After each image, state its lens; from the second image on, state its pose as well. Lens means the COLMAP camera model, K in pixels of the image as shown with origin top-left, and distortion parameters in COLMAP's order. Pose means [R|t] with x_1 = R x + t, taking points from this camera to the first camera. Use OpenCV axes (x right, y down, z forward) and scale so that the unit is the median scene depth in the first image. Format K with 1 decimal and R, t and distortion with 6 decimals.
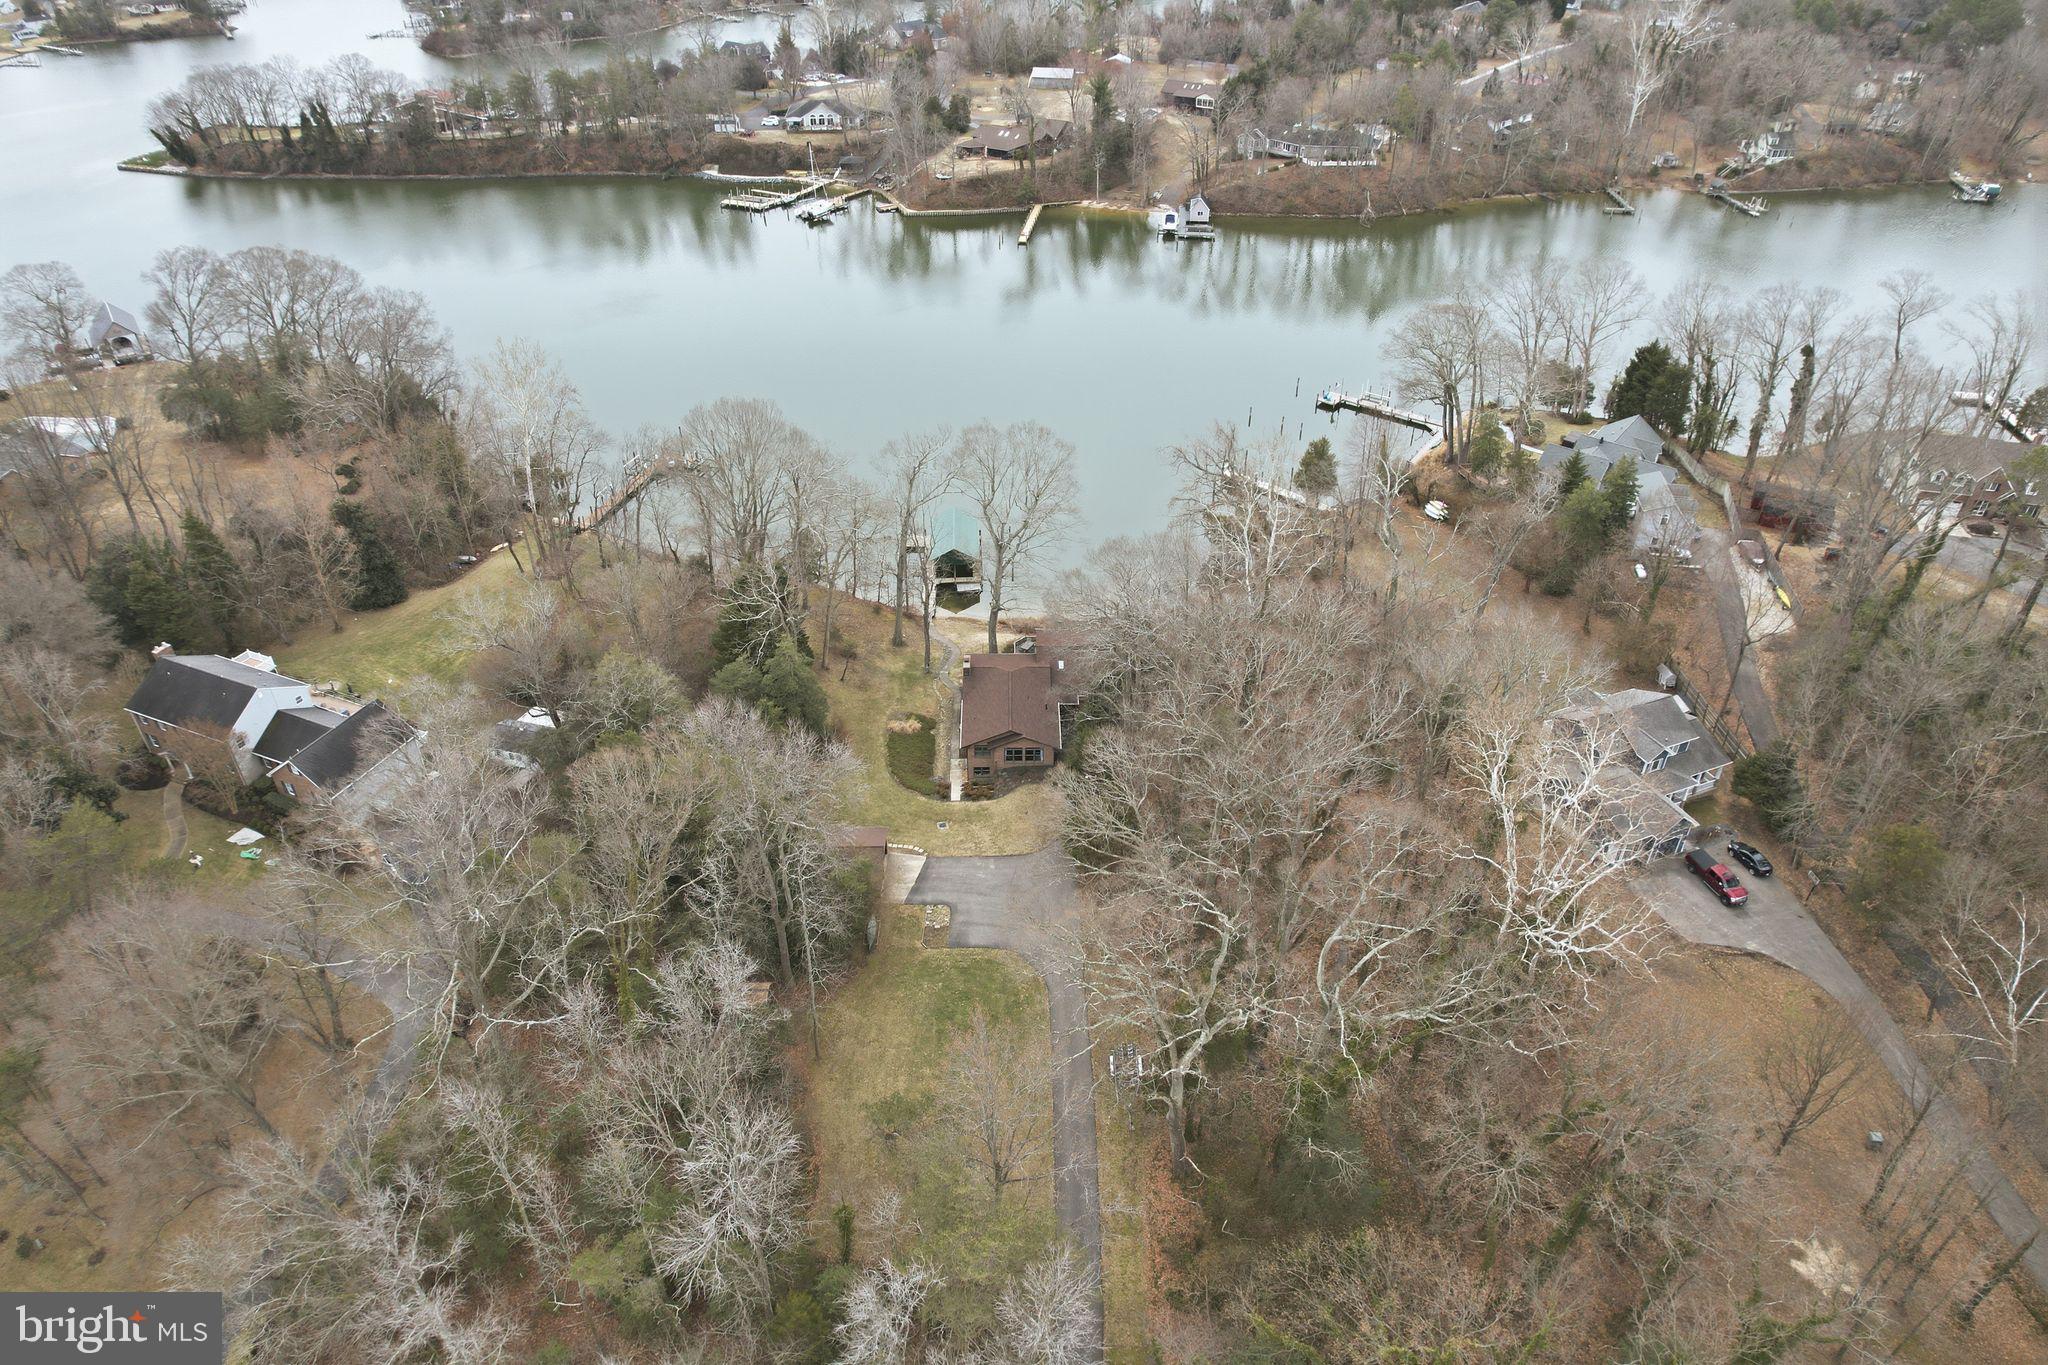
lens RADIAL K [[1316.9, 0, 1024.0], [0, 1316.9, 682.5], [0, 0, 1]] dist [-0.085914, 0.086563]
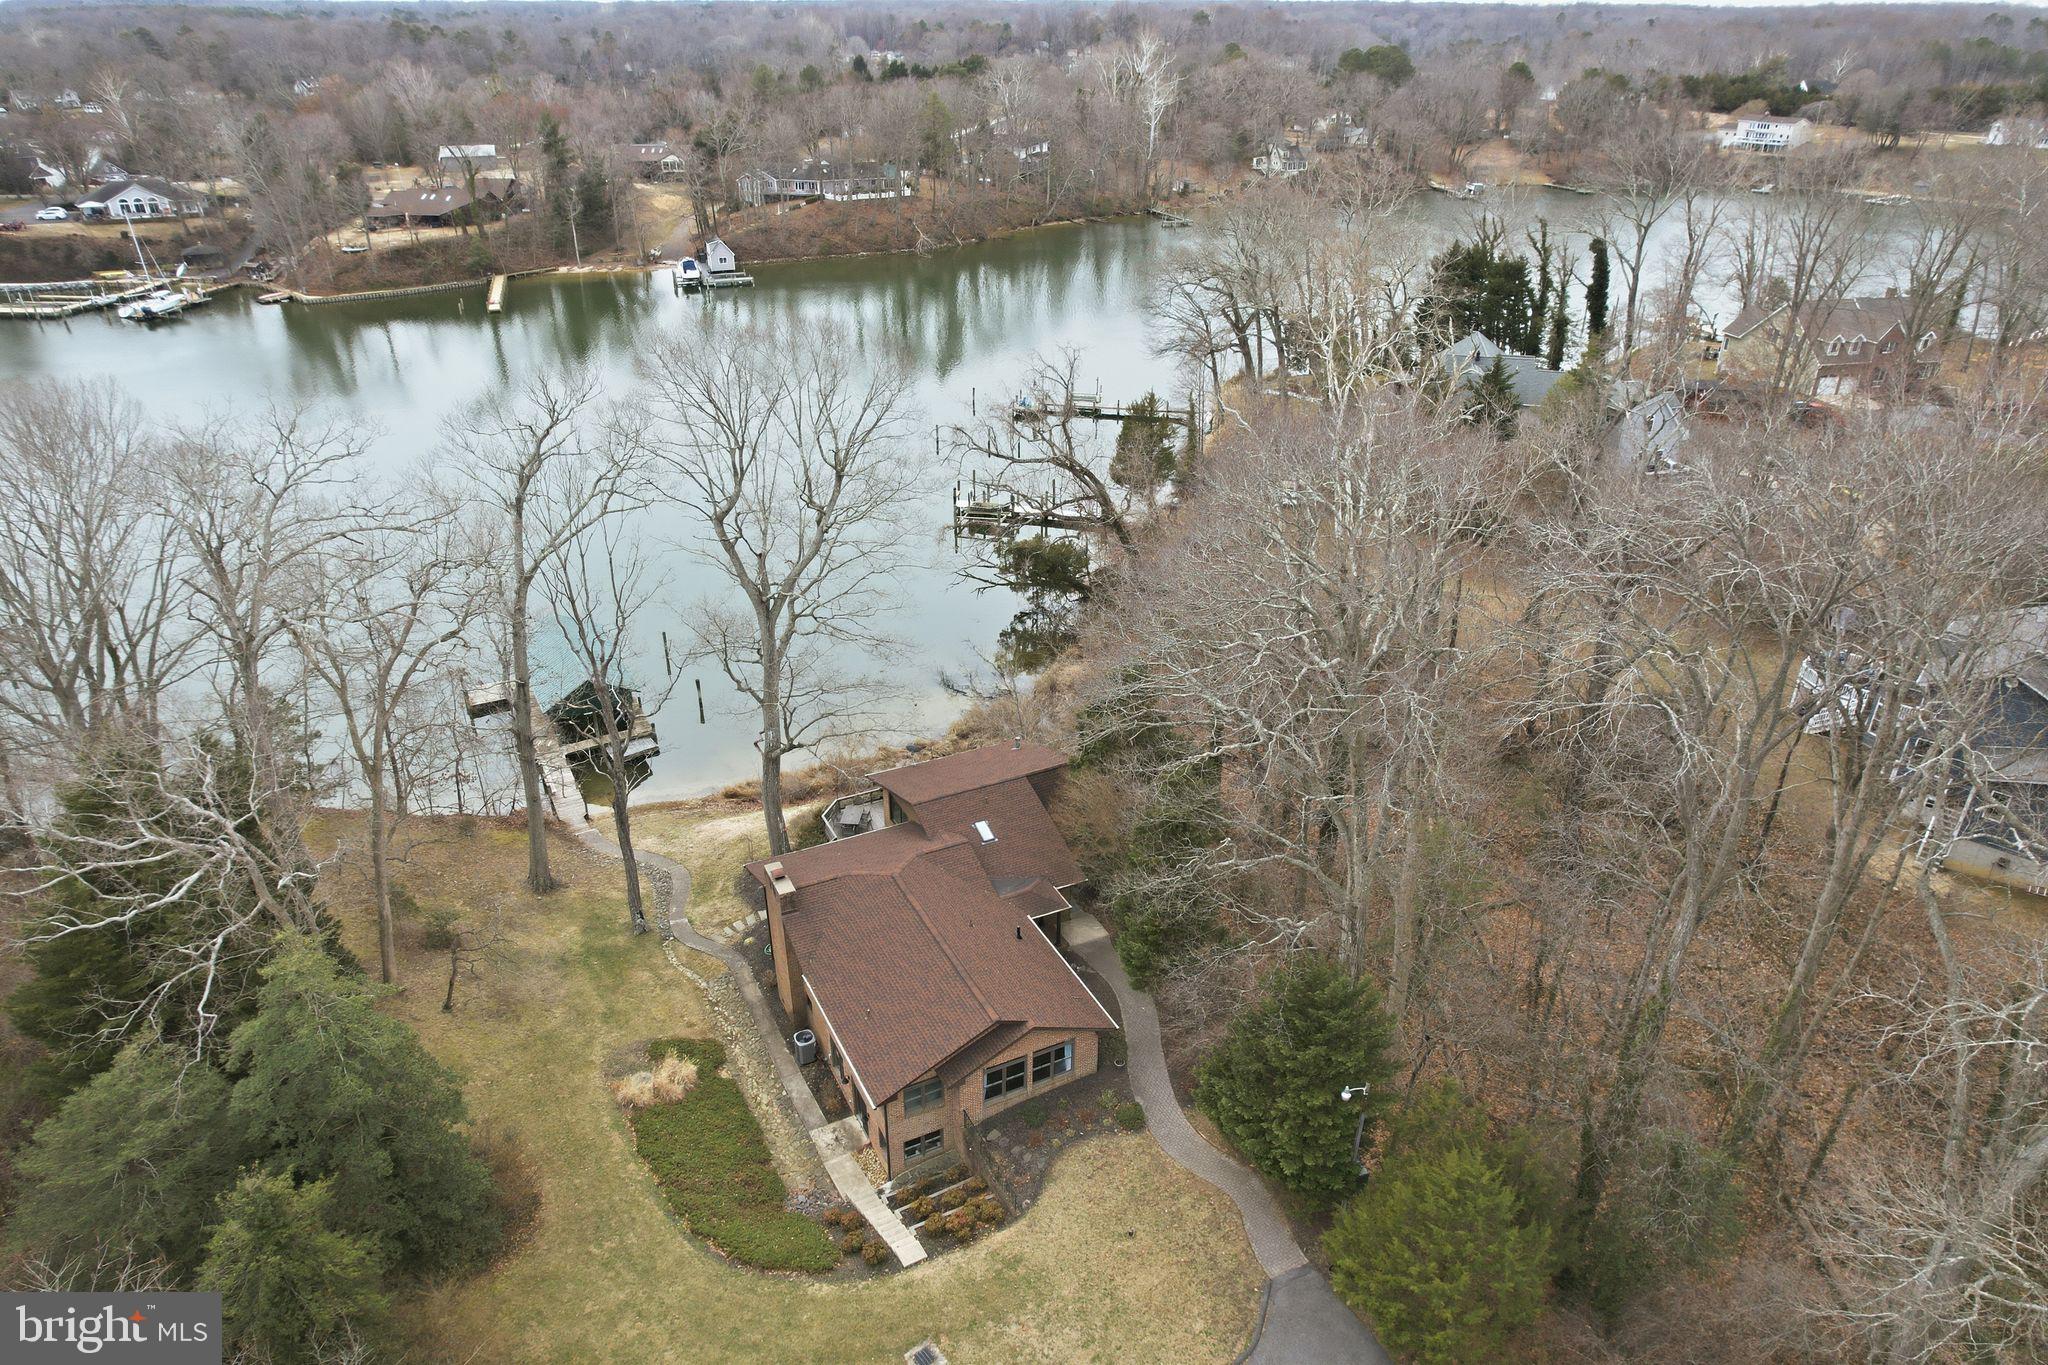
lens RADIAL K [[1316.9, 0, 1024.0], [0, 1316.9, 682.5], [0, 0, 1]] dist [-0.085914, 0.086563]
pose [[0.900301, -0.200388, 0.386398, -0.053368], [0.249263, 0.965103, -0.080272, -0.010300], [-0.356829, 0.168583, 0.918832, 0.265315]]
